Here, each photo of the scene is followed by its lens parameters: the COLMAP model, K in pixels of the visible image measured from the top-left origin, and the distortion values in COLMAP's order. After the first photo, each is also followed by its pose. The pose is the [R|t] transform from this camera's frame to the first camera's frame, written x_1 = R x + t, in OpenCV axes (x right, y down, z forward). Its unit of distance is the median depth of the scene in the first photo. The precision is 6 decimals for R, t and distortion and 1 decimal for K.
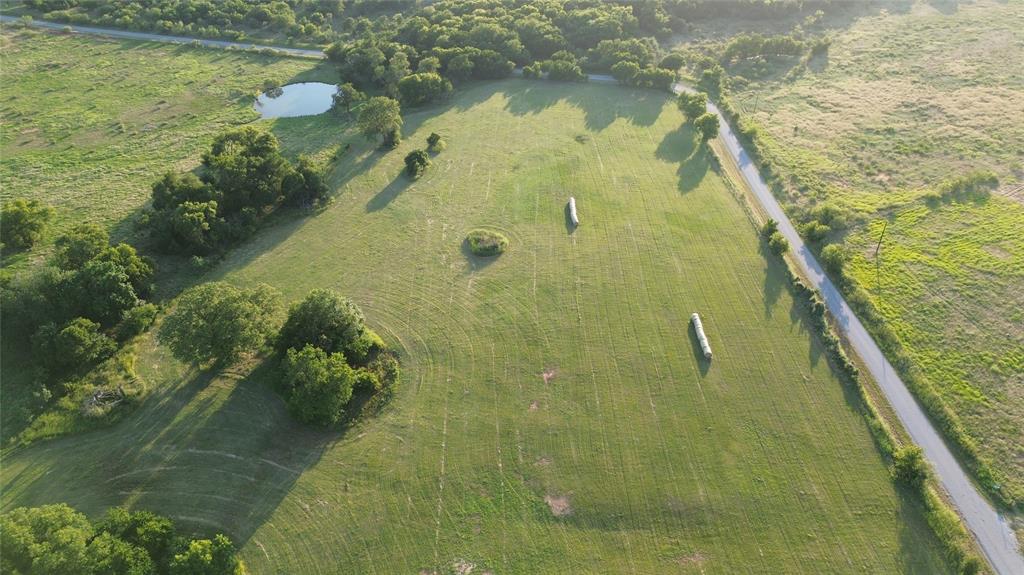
lens RADIAL K [[728.3, 0, 512.0], [0, 728.3, 287.5], [0, 0, 1]] dist [0.064251, -0.055161]
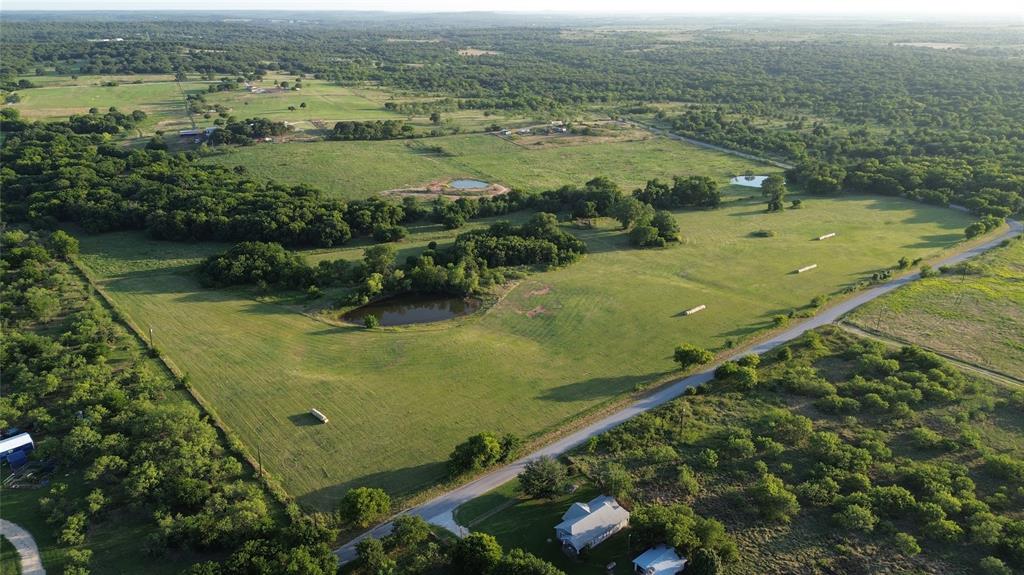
lens RADIAL K [[728.3, 0, 512.0], [0, 728.3, 287.5], [0, 0, 1]] dist [0.064251, -0.055161]
pose [[0.643631, 0.275605, -0.713990, 0.658737], [-0.432144, 0.900834, -0.041831, 0.301068], [0.631658, 0.335470, 0.698905, -0.516602]]
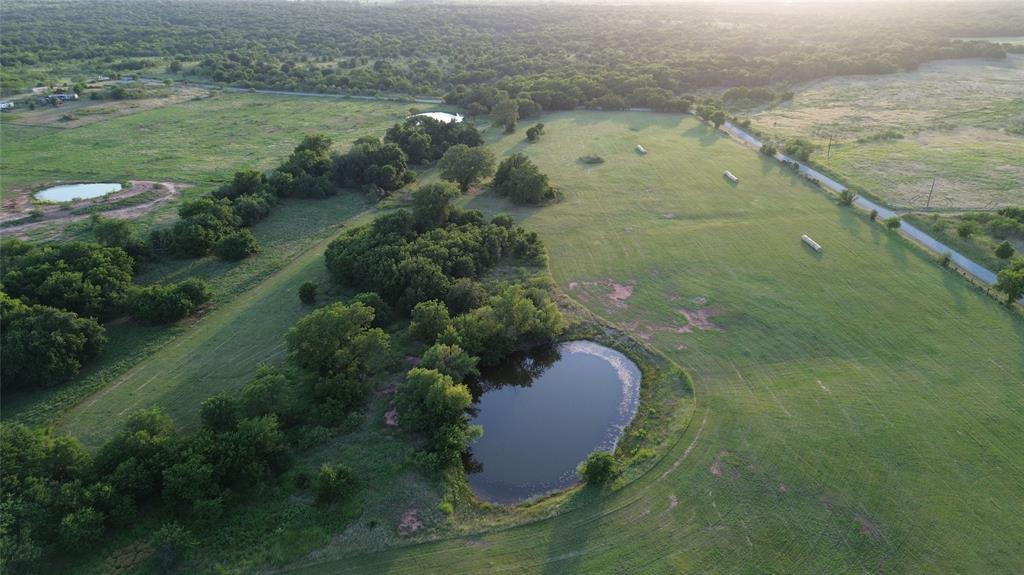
lens RADIAL K [[728.3, 0, 512.0], [0, 728.3, 287.5], [0, 0, 1]] dist [0.064251, -0.055161]
pose [[0.999842, -0.006868, 0.016375, -0.164103], [0.009938, 0.980656, -0.195488, 0.362939], [-0.014716, 0.195619, 0.980569, -0.368790]]
